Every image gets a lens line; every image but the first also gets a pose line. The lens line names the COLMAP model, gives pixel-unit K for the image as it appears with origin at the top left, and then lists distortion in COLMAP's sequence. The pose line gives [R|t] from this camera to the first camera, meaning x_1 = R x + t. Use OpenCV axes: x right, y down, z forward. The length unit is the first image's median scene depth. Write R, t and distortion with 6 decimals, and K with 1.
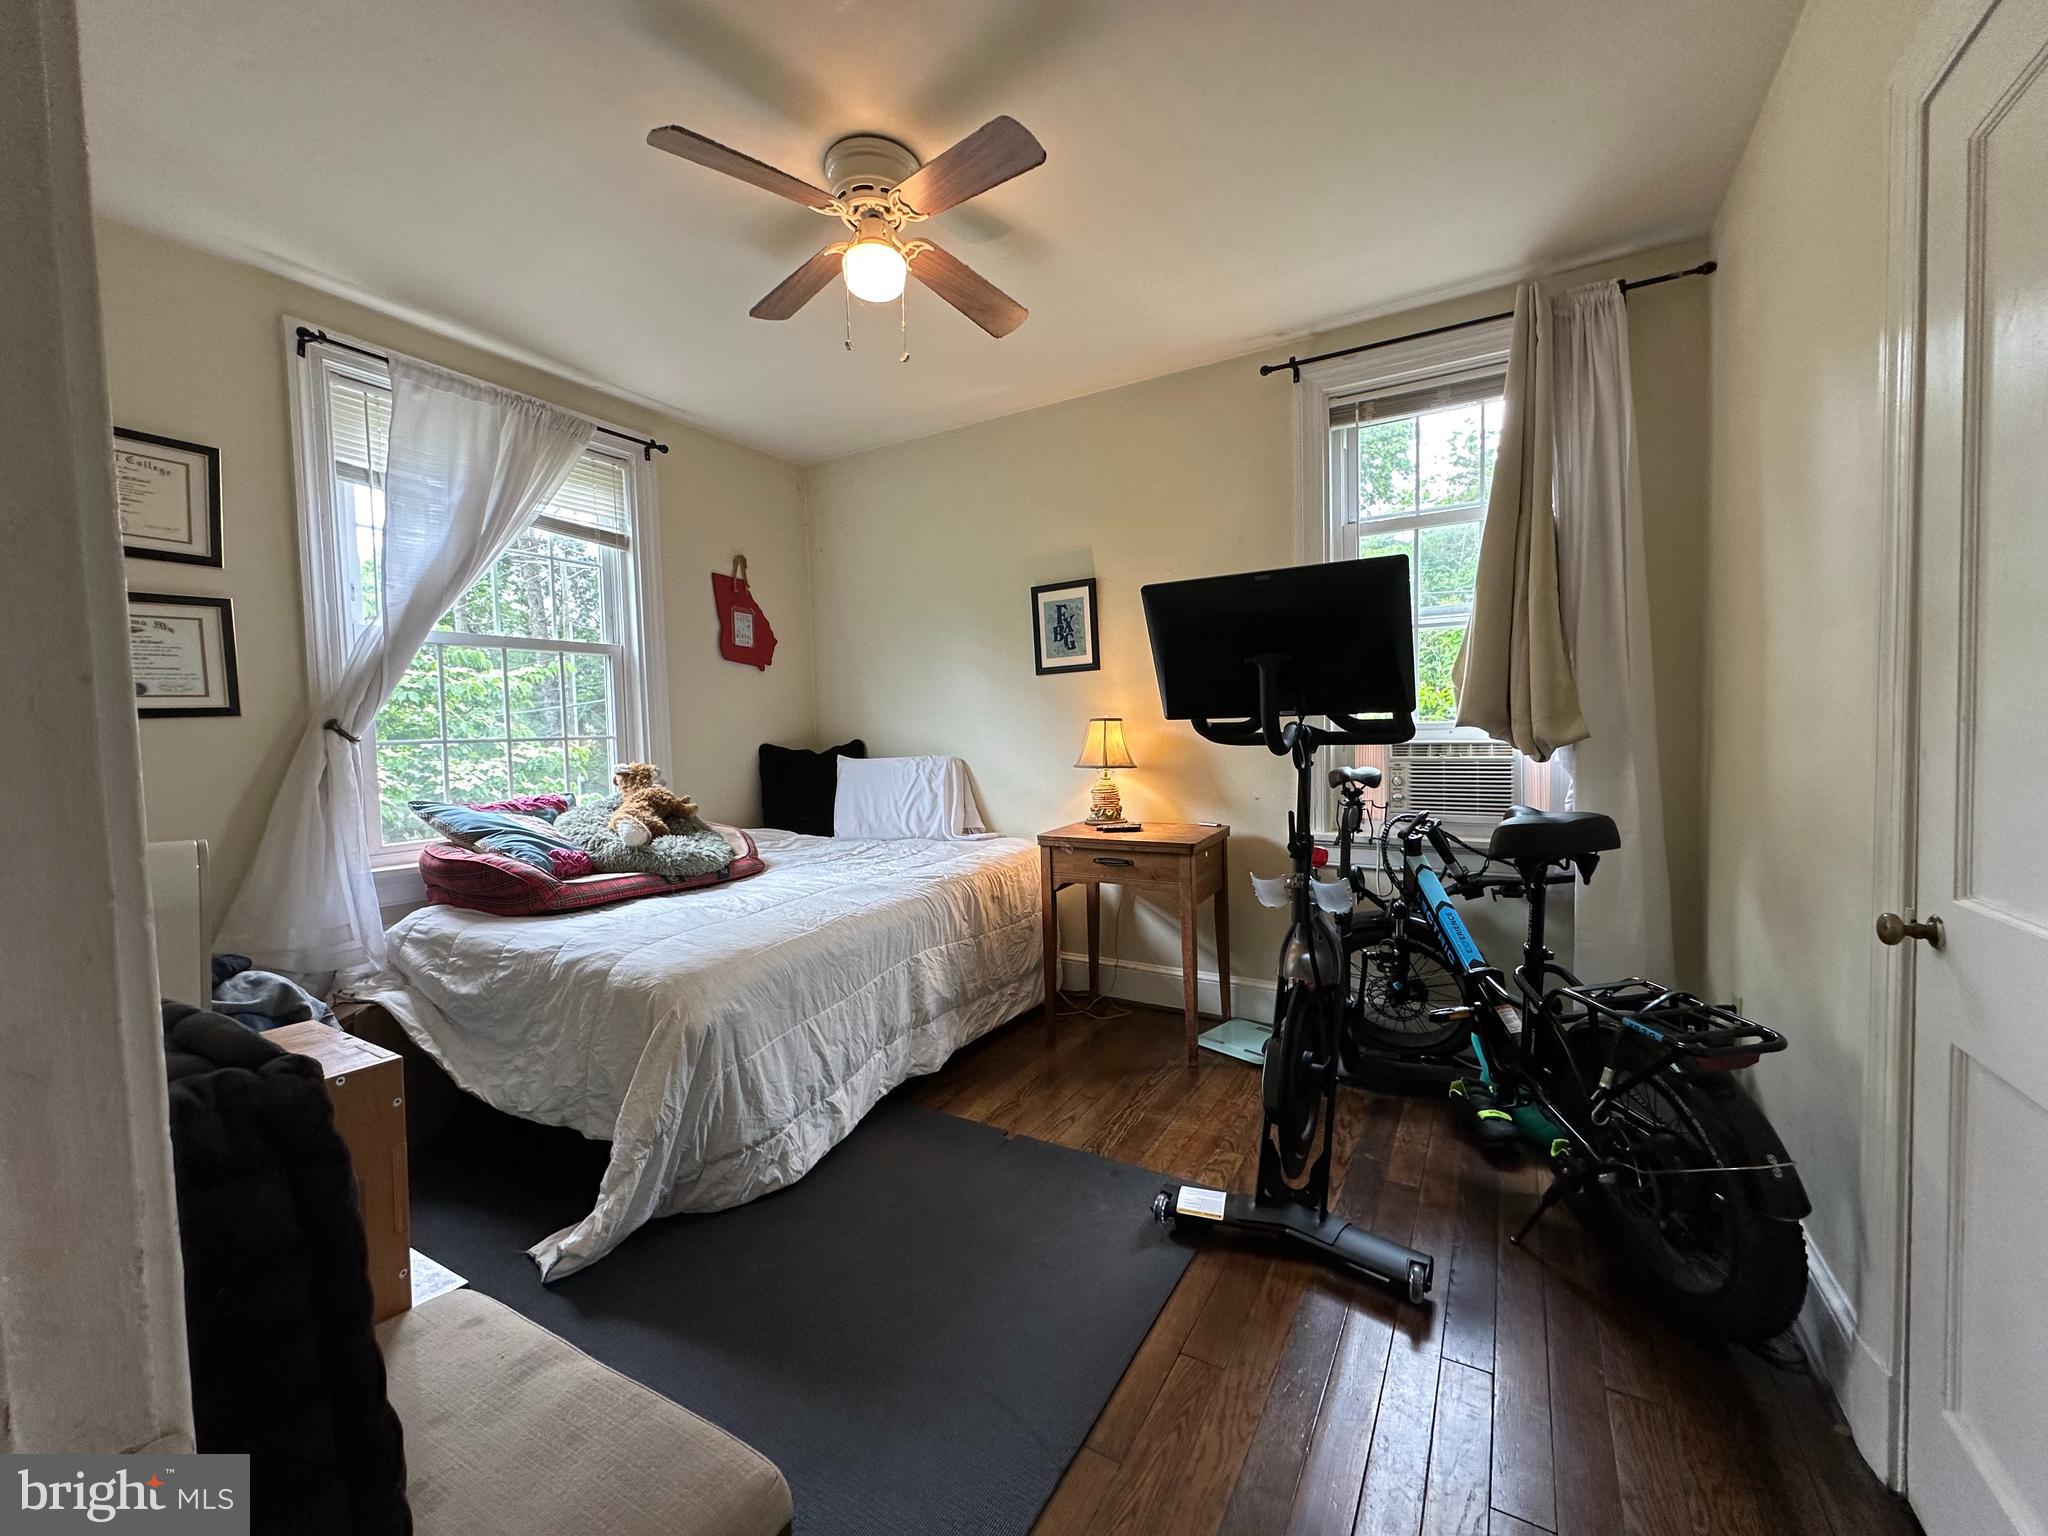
lens RADIAL K [[818.1, 0, 1021.4], [0, 818.1, 767.4], [0, 0, 1]] dist [-0.004047, 0.000032]
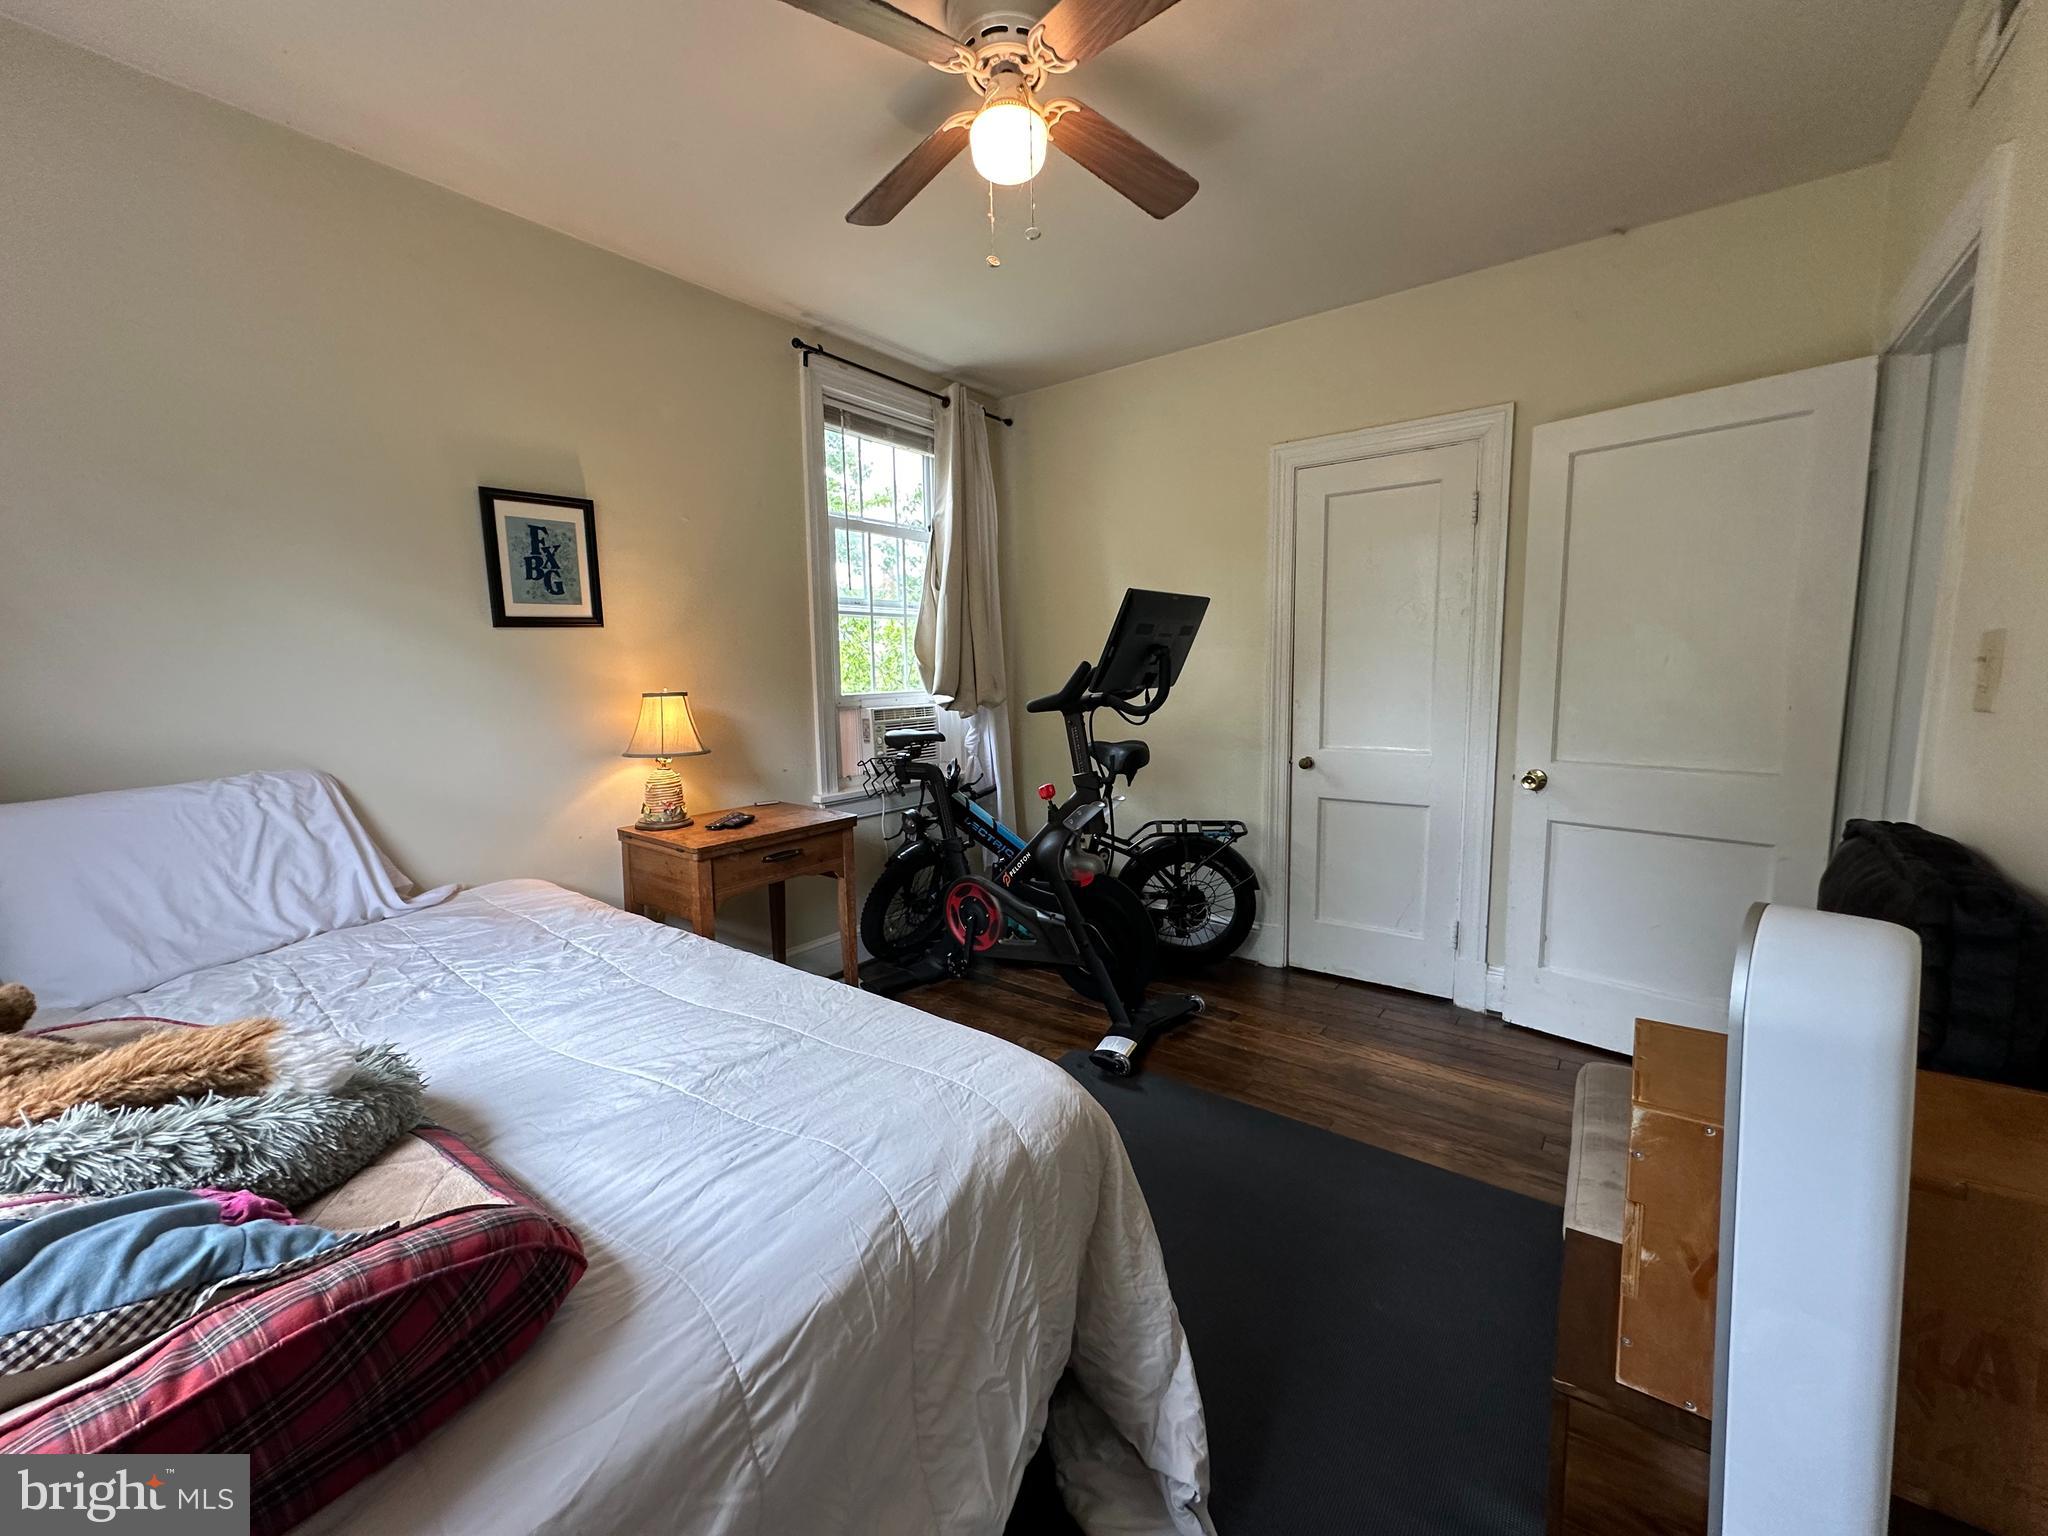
lens RADIAL K [[818.1, 0, 1021.2], [0, 818.1, 766.4], [0, 0, 1]] dist [-0.004047, 0.000032]
pose [[0.113119, -0.099857, 0.988551, -0.605227], [0.065400, 0.993527, 0.092876, -0.037394], [-0.991427, 0.054146, 0.118918, 0.537859]]
